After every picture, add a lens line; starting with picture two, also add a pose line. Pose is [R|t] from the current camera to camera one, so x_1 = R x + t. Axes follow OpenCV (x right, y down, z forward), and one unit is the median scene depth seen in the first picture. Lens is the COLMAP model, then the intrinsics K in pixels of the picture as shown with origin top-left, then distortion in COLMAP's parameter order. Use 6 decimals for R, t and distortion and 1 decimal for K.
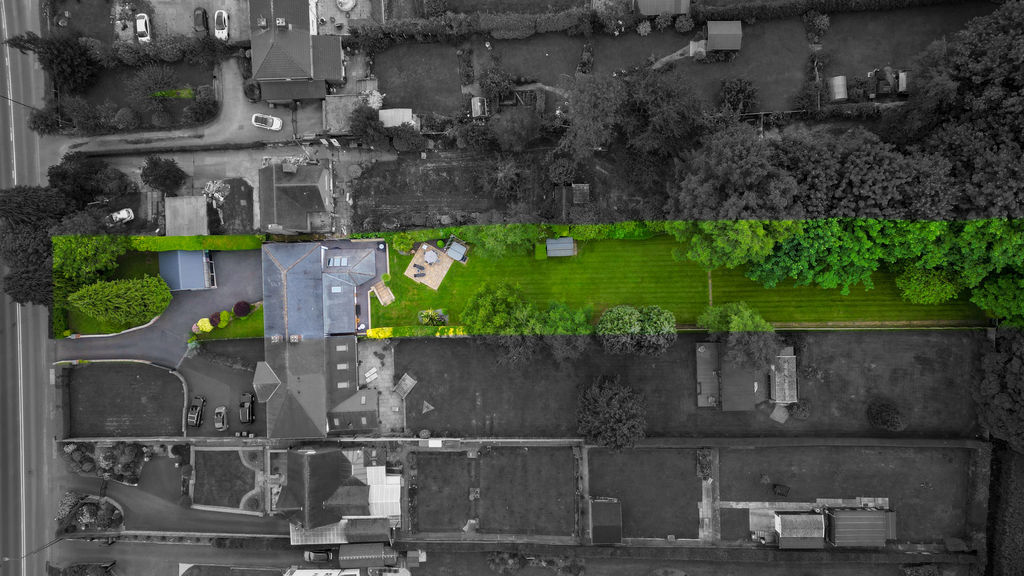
lens RADIAL K [[706.1, 0, 509.0], [0, 706.1, 286.9], [0, 0, 1]] dist [0.104607, -0.122969]
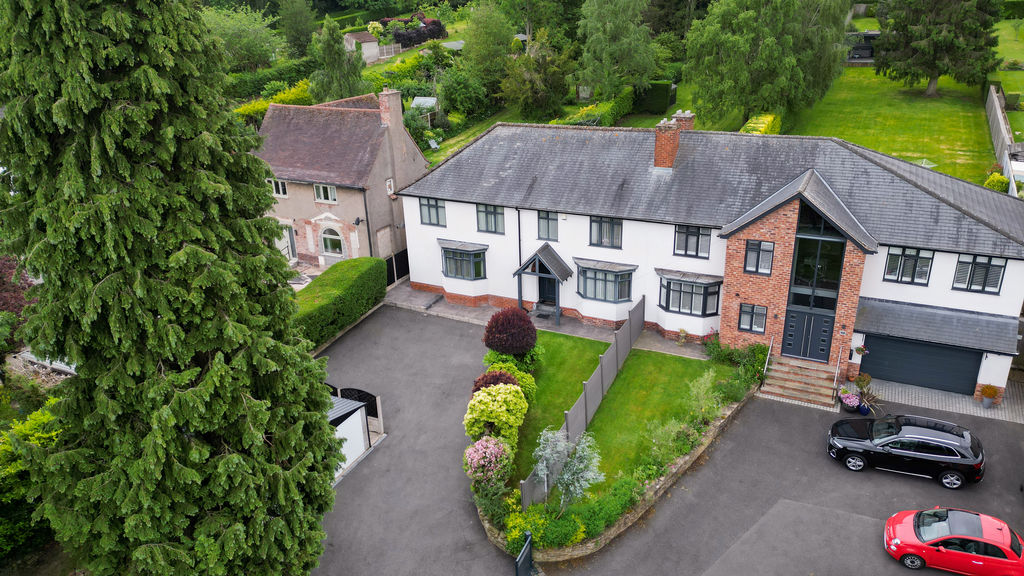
lens RADIAL K [[712.3, 0, 509.1], [0, 712.3, 285.4], [0, 0, 1]] dist [0.081835, -0.086561]
pose [[0.485829, -0.326593, 0.810745, -0.603722], [0.873963, 0.168157, -0.455973, 0.159447], [0.012585, 0.930086, 0.367126, 0.878837]]
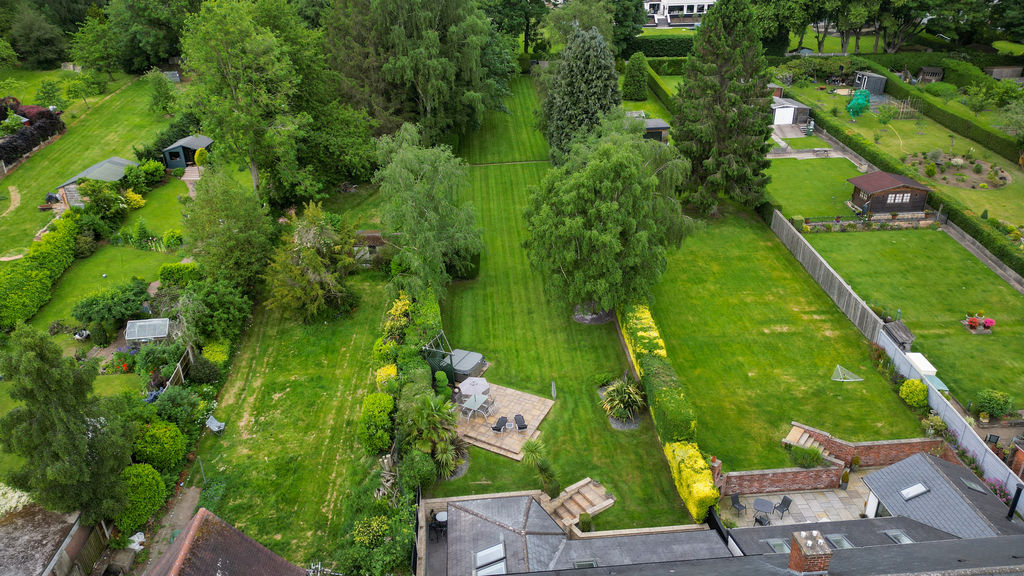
lens RADIAL K [[712.3, 0, 509.1], [0, 712.3, 285.4], [0, 0, 1]] dist [0.081835, -0.086561]
pose [[-0.042015, -0.415820, 0.908476, -0.450131], [0.999030, -0.029479, 0.032710, -0.033479], [0.013180, 0.908969, 0.416655, 0.756402]]
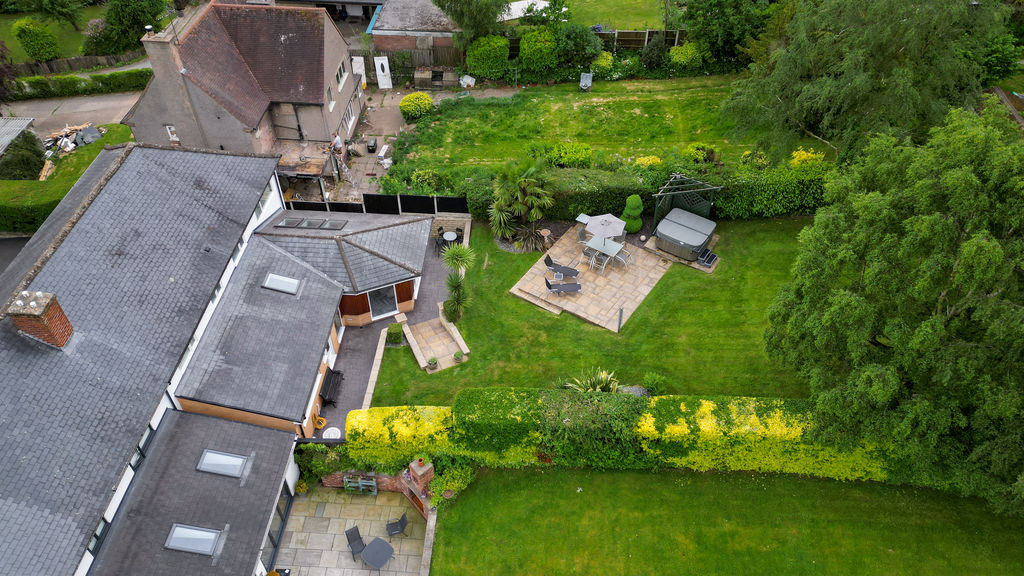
lens RADIAL K [[706.1, 0, 509.0], [0, 706.1, 286.9], [0, 0, 1]] dist [0.104607, -0.122969]
pose [[0.995489, 0.079990, -0.051029, -0.132467], [-0.092933, 0.713604, -0.694358, 0.195176], [-0.019127, 0.695968, 0.717818, 0.772791]]
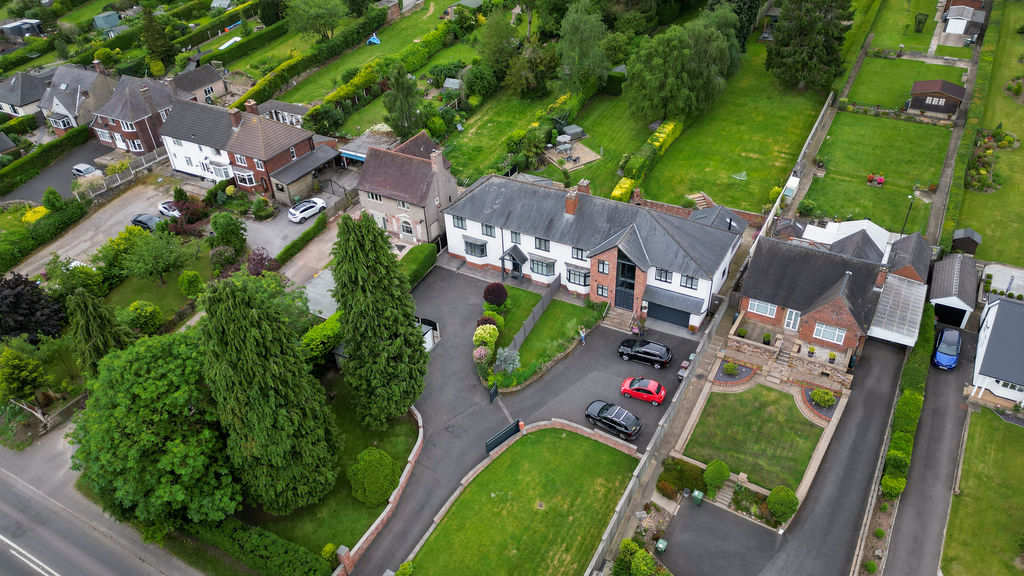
lens RADIAL K [[712.3, 0, 509.1], [0, 712.3, 285.4], [0, 0, 1]] dist [0.081835, -0.086561]
pose [[0.521153, -0.507362, 0.686283, -0.801802], [0.853107, 0.286465, -0.436057, 0.316939], [0.024643, 0.812725, 0.582126, 0.627220]]
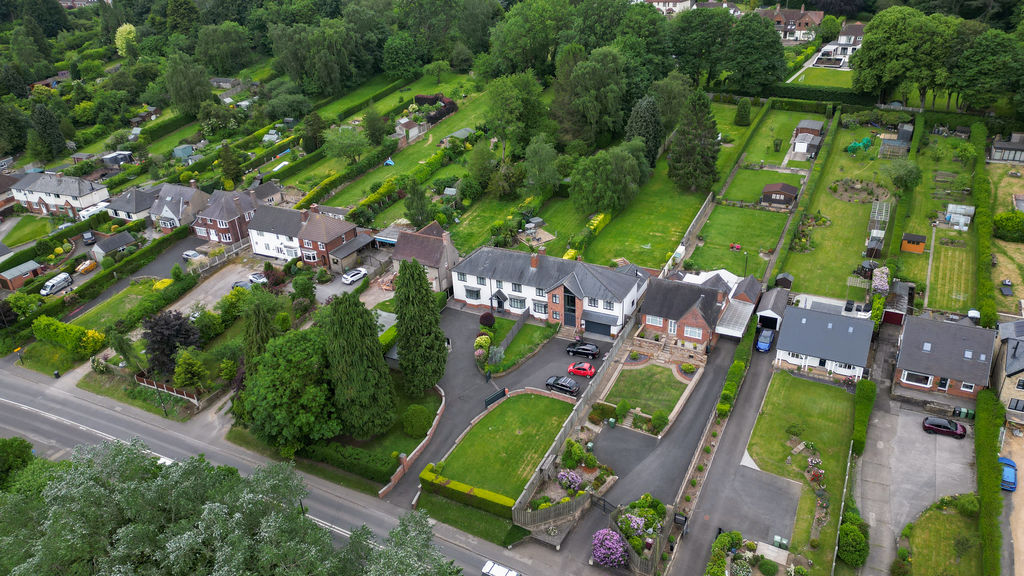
lens RADIAL K [[712.3, 0, 509.1], [0, 712.3, 285.4], [0, 0, 1]] dist [0.081835, -0.086561]
pose [[0.487299, -0.409036, 0.771511, -1.096395], [0.872758, 0.198917, -0.445787, 0.484417], [0.028877, 0.890574, 0.453921, 0.517656]]
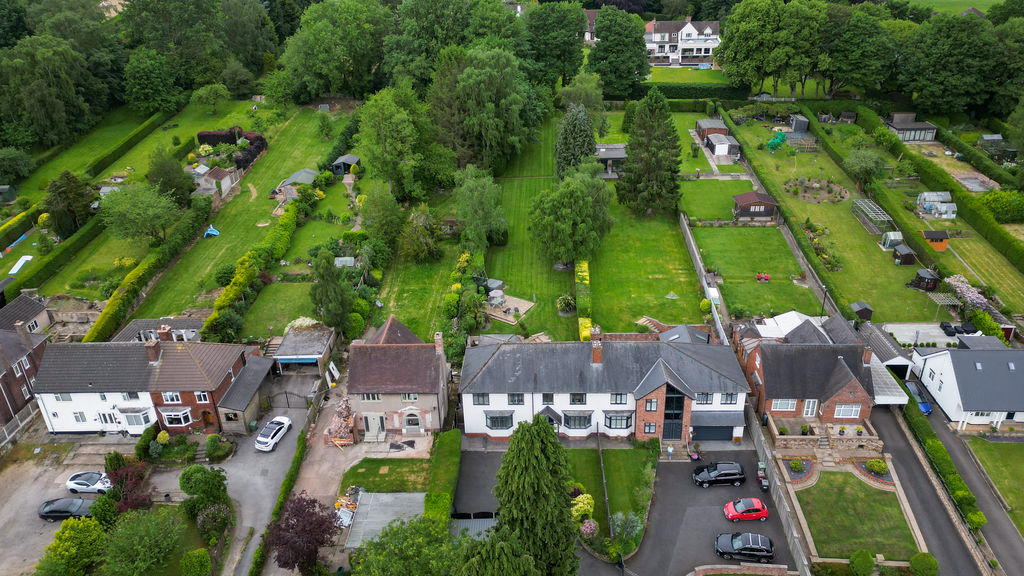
lens RADIAL K [[706.1, 0, 509.0], [0, 706.1, 286.9], [0, 0, 1]] dist [0.104607, -0.122969]
pose [[0.068372, -0.439986, 0.895398, -0.864960], [0.997508, 0.014463, -0.069062, 0.032185], [0.017436, 0.897888, 0.439878, 0.594316]]
